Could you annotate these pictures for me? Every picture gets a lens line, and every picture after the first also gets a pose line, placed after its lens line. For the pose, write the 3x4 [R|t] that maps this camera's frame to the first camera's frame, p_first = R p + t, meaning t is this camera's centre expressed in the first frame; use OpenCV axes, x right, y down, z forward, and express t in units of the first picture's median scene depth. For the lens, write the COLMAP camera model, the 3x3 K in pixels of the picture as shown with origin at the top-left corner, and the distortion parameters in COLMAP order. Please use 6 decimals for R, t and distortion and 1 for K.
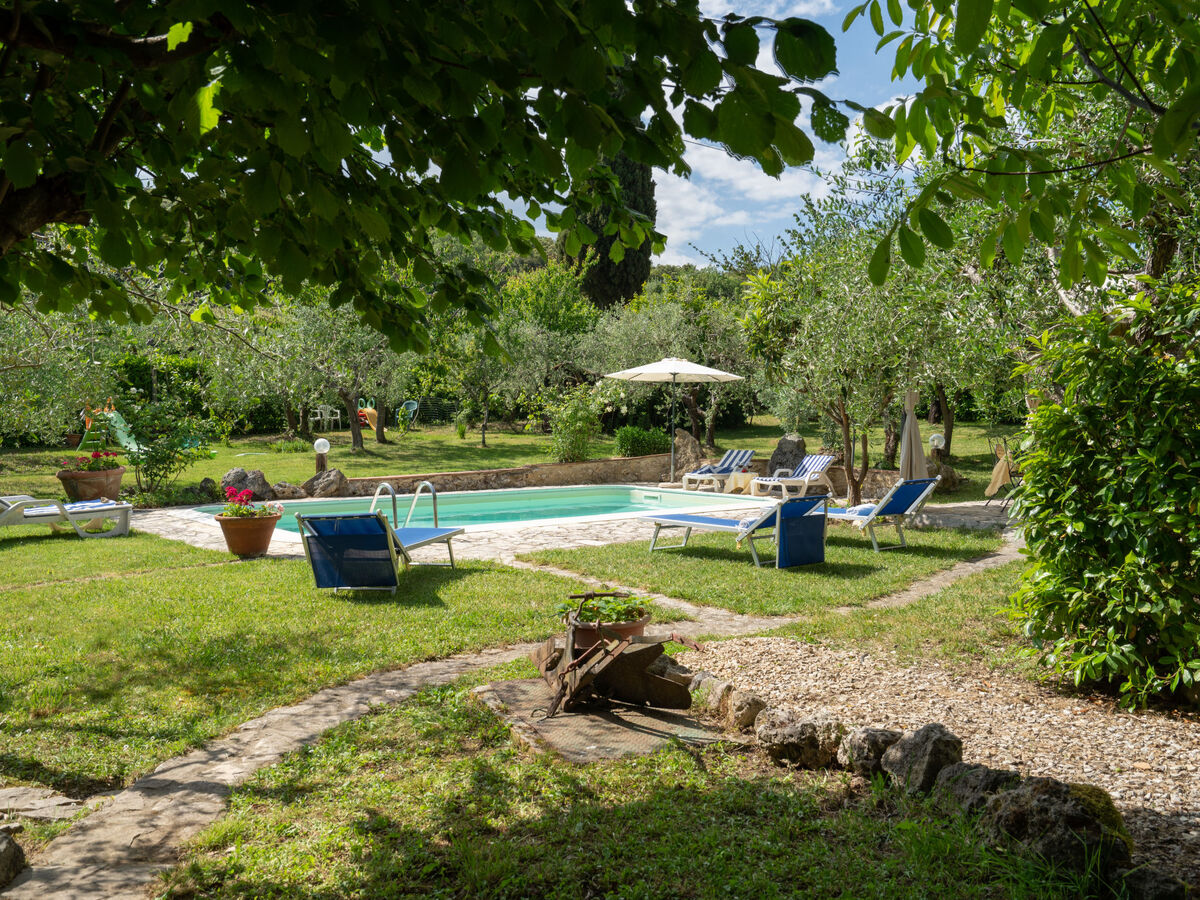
lens RADIAL K [[1018.1, 0, 600.0], [0, 1018.1, 450.0], [0, 0, 1]] dist [-0.003298, -0.000643]
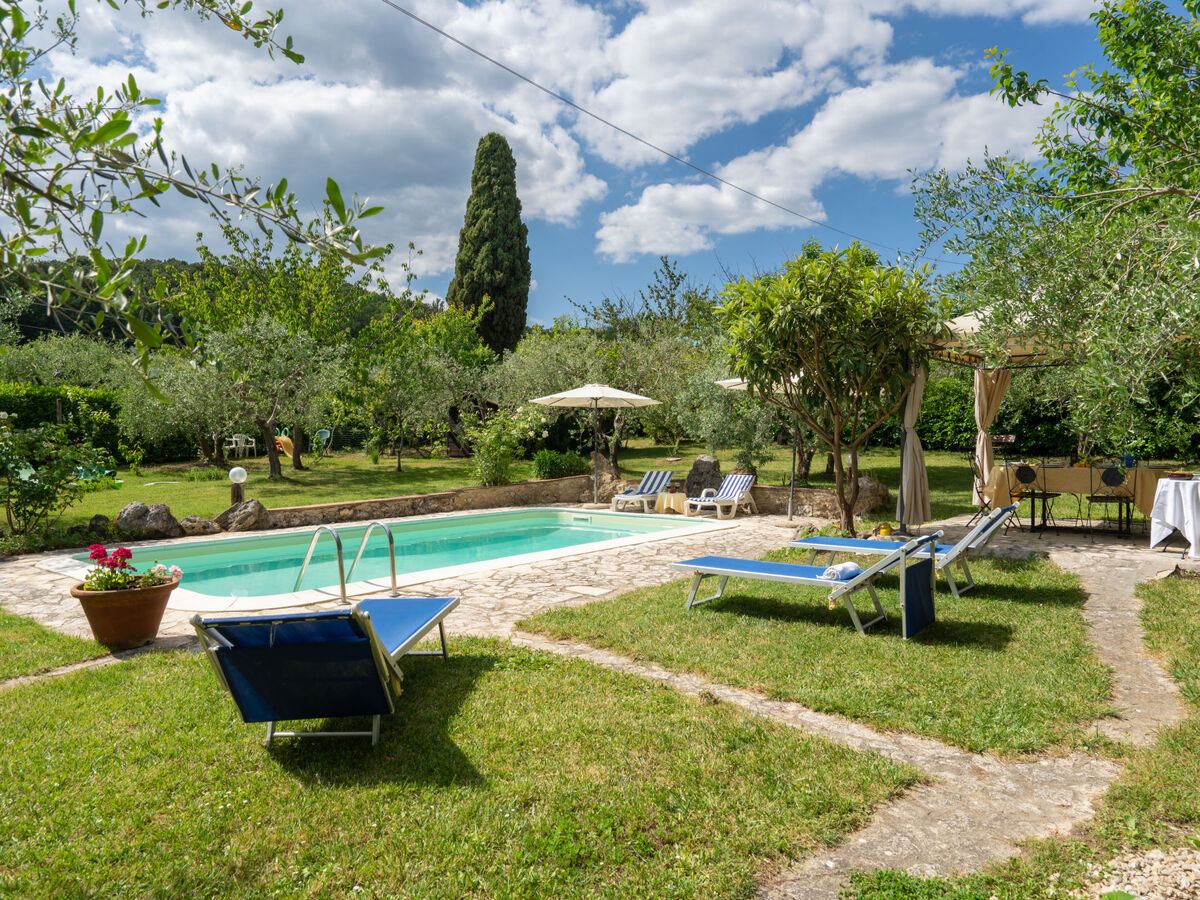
lens RADIAL K [[776.7, 0, 600.0], [0, 776.7, 450.0], [0, 0, 1]] dist [-0.001224, 0.001298]
pose [[0.985295, -0.012812, 0.170382, -0.055578], [0.016838, 0.999612, -0.022203, -0.004540], [-0.170031, 0.024745, 0.985128, 0.200049]]
